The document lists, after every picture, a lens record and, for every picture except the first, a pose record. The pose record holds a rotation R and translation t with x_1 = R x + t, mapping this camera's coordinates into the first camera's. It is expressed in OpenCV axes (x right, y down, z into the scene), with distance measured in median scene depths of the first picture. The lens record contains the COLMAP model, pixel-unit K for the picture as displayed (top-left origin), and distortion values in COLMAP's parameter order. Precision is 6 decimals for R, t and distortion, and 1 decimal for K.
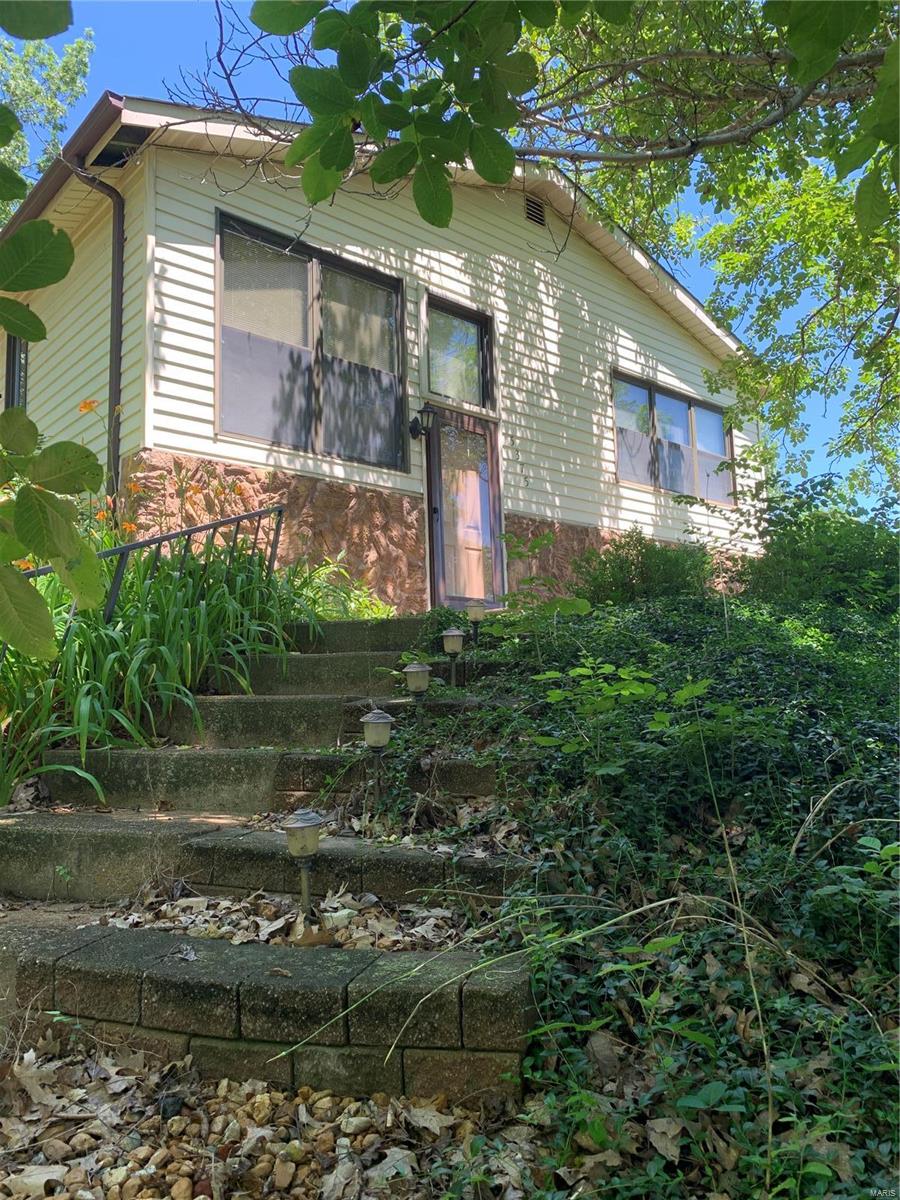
lens RADIAL K [[926.6, 0, 455.8], [0, 926.6, 602.4], [0, 0, 1]] dist [-0.018728, -0.029820]
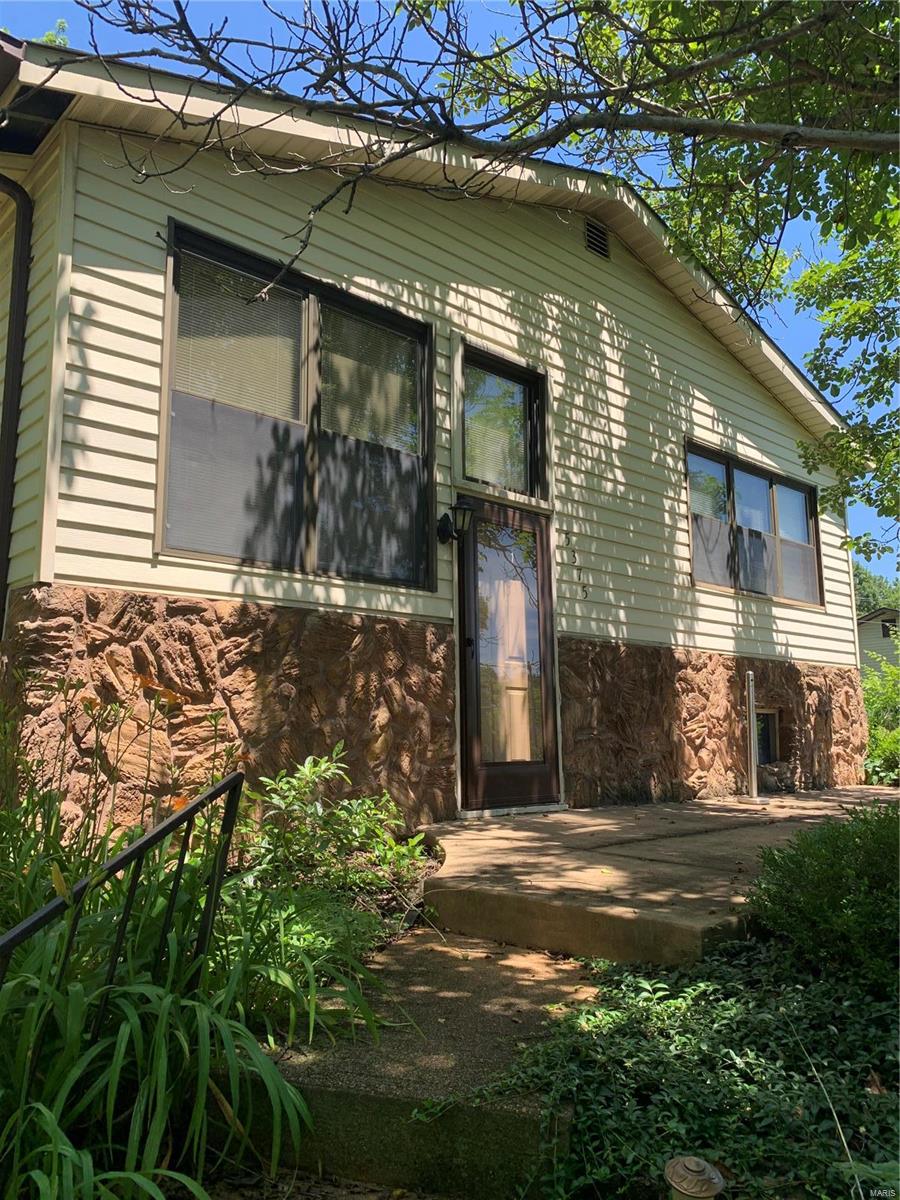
lens RADIAL K [[926.6, 0, 446.7], [0, 926.6, 598.6], [0, 0, 1]] dist [-0.018728, -0.029820]
pose [[0.999702, 0.024414, 0.000363, -0.041135], [-0.024387, 0.999107, -0.034491, -0.108985], [-0.001205, 0.034472, 0.999405, 0.277644]]
